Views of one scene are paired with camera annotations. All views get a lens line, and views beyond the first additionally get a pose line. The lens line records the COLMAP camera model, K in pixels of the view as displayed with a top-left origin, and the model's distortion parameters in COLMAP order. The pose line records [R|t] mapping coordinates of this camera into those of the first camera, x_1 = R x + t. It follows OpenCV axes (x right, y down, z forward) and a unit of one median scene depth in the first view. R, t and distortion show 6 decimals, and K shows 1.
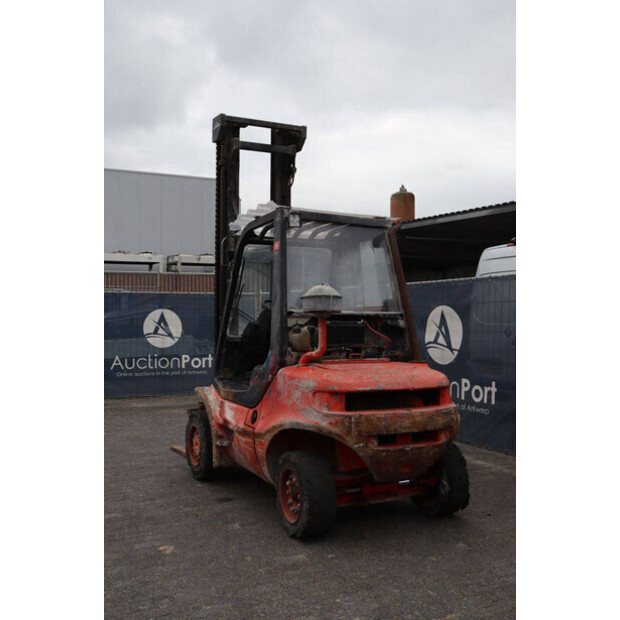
lens RADIAL K [[678.9, 0, 310.0], [0, 678.9, 310.0], [0, 0, 1]] dist [-0.020918, 0.047828]
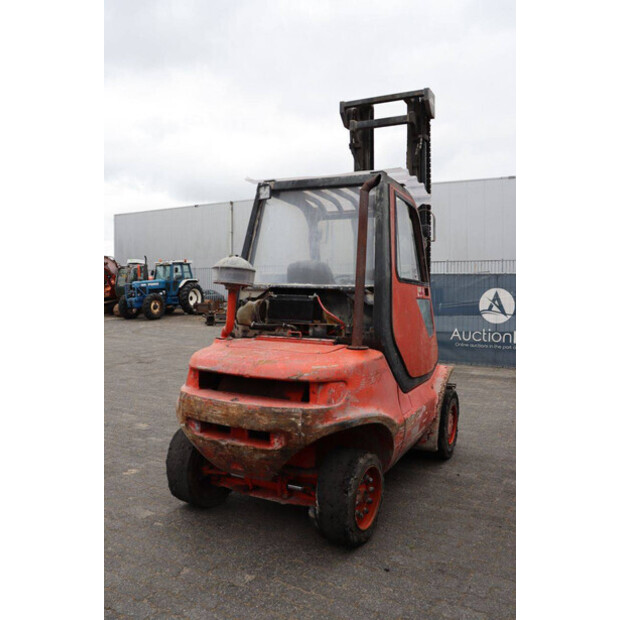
lens RADIAL K [[521.0, 0, 310.0], [0, 521.0, 310.0], [0, 0, 1]] dist [-0.159744, 0.154307]
pose [[0.565652, 0.032066, -0.824020, 0.671899], [-0.003655, 0.999331, 0.036379, 0.011798], [0.824636, -0.017566, 0.565391, 0.664876]]
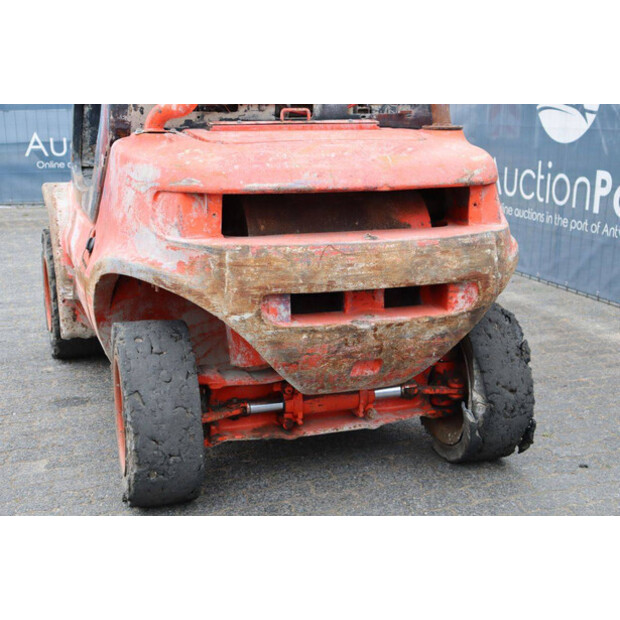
lens RADIAL K [[975.9, 0, 310.0], [0, 975.9, 310.0], [0, 0, 1]] dist [0.181444, 0.036066]
pose [[0.989420, 0.025460, -0.142831, 0.181509], [0.007926, 0.973526, 0.228440, 0.048185], [0.144866, -0.227155, 0.963024, 0.366127]]
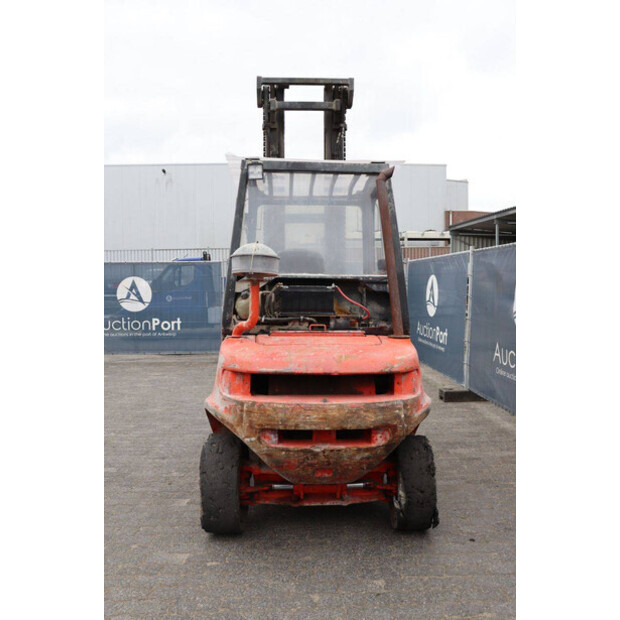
lens RADIAL K [[554.5, 0, 310.0], [0, 554.5, 310.0], [0, 0, 1]] dist [-0.134395, 0.136692]
pose [[0.906748, 0.018438, -0.421270, 0.364463], [0.004884, 0.998517, 0.054215, 0.009737], [0.421645, -0.051217, 0.905313, 0.397775]]
